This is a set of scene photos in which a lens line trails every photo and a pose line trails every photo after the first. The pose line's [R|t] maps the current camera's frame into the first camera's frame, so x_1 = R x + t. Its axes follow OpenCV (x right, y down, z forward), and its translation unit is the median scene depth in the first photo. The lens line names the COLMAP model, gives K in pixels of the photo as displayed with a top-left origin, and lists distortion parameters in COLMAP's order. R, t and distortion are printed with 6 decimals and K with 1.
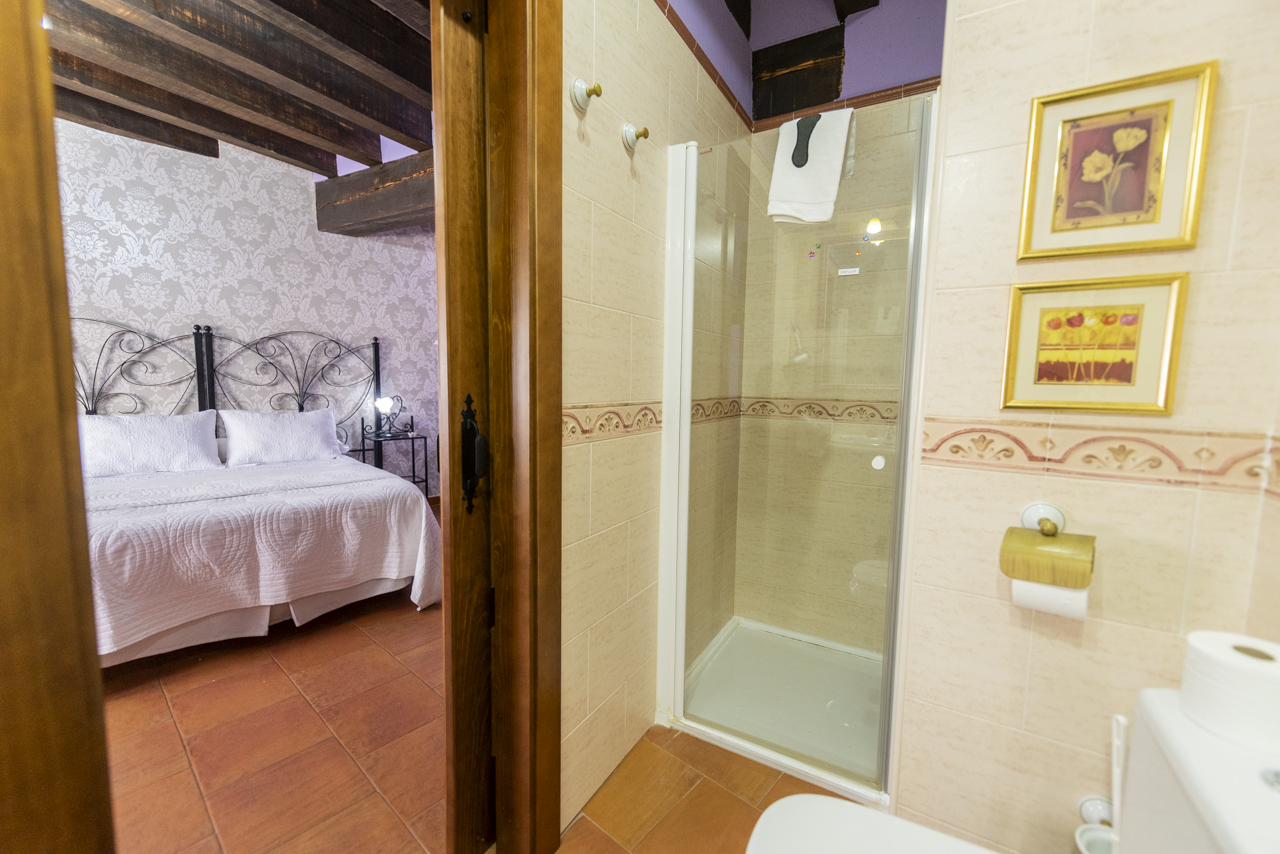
lens RADIAL K [[501.3, 0, 636.7], [0, 501.3, 431.2], [0, 0, 1]] dist [0.004164, -0.001327]
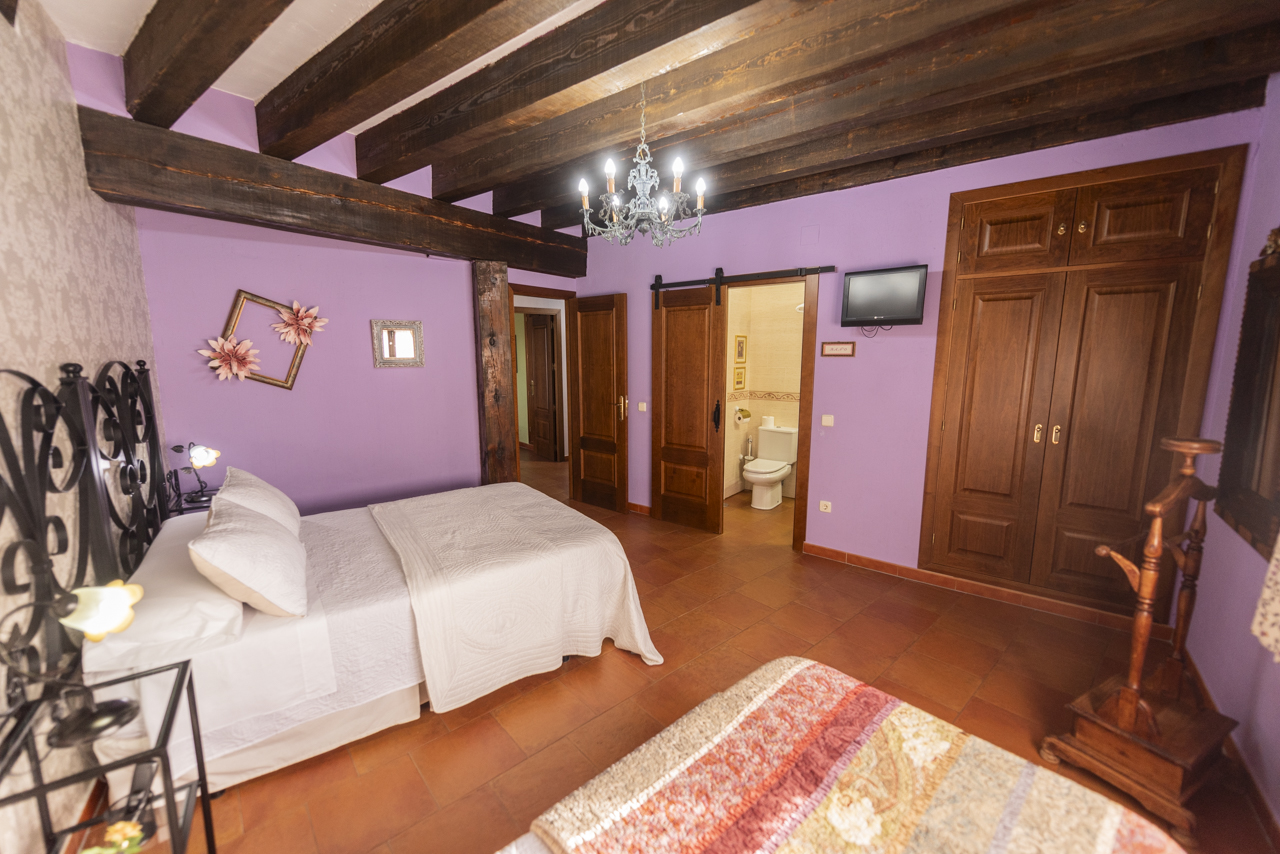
lens RADIAL K [[501.3, 0, 632.0], [0, 501.3, 429.1], [0, 0, 1]] dist [0.004164, -0.001327]
pose [[0.139506, -0.167484, 0.975955, -1.314428], [0.106447, 0.982418, 0.153377, -0.161604], [-0.984483, 0.082490, 0.154882, 0.341625]]
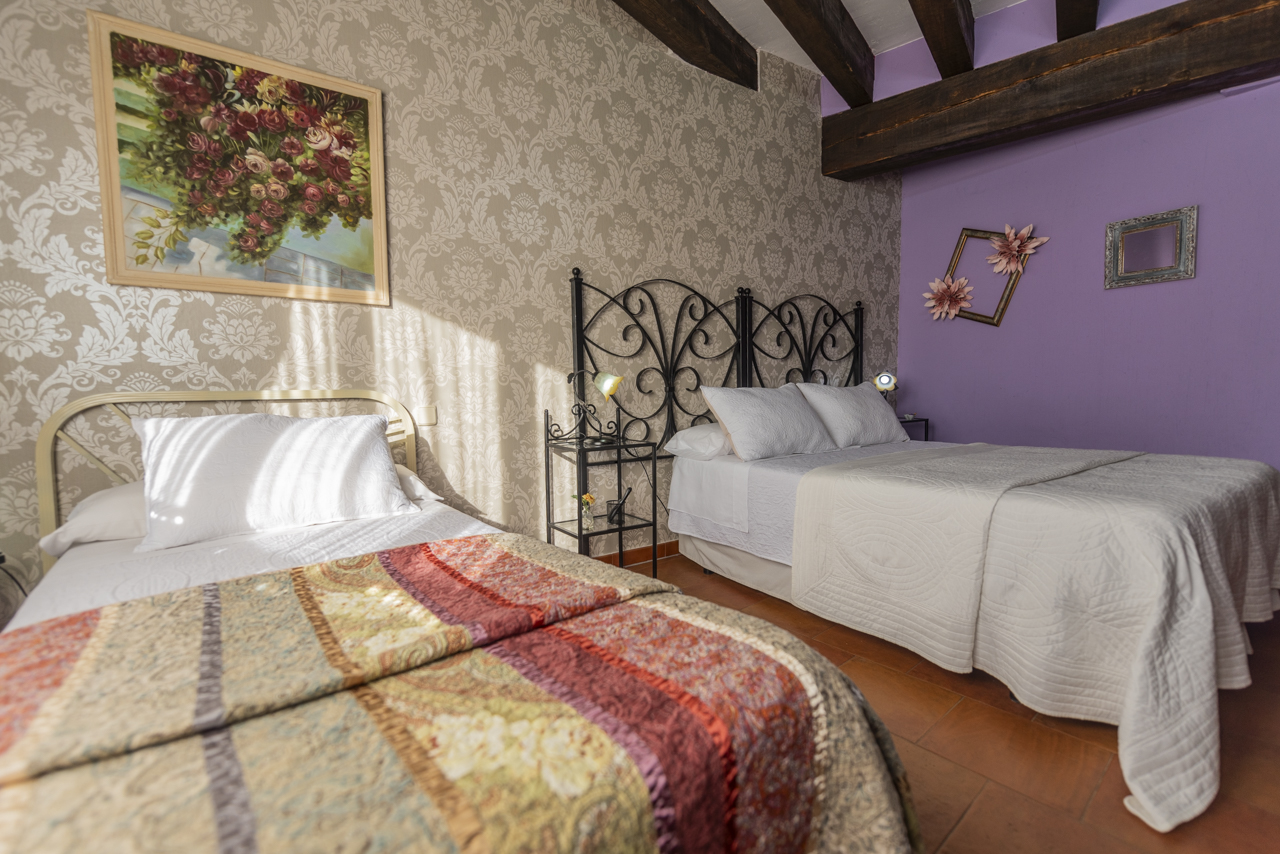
lens RADIAL K [[547.3, 0, 635.5], [0, 547.3, 430.1], [0, 0, 1]] dist [0.005841, -0.001902]
pose [[0.987024, -0.025899, -0.158471, -0.906546], [0.021809, 0.999384, -0.027493, 0.051263], [0.159086, 0.023680, 0.986981, 0.063320]]
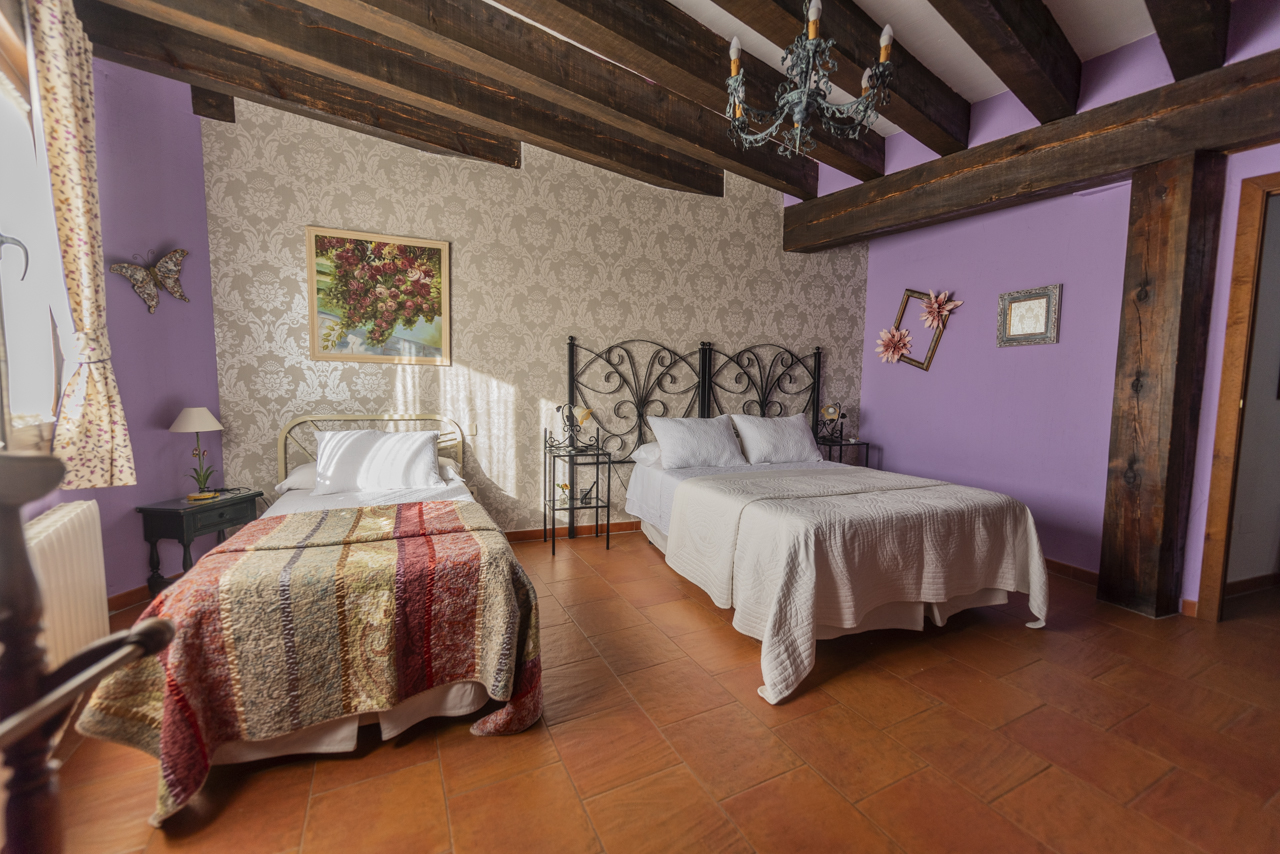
lens RADIAL K [[501.3, 0, 637.4], [0, 501.3, 428.2], [0, 0, 1]] dist [0.004164, -0.001327]
pose [[0.922395, 0.022205, -0.385609, -0.559040], [-0.030667, 0.999405, -0.015807, 0.012528], [0.385029, 0.026405, 0.922527, -0.128717]]
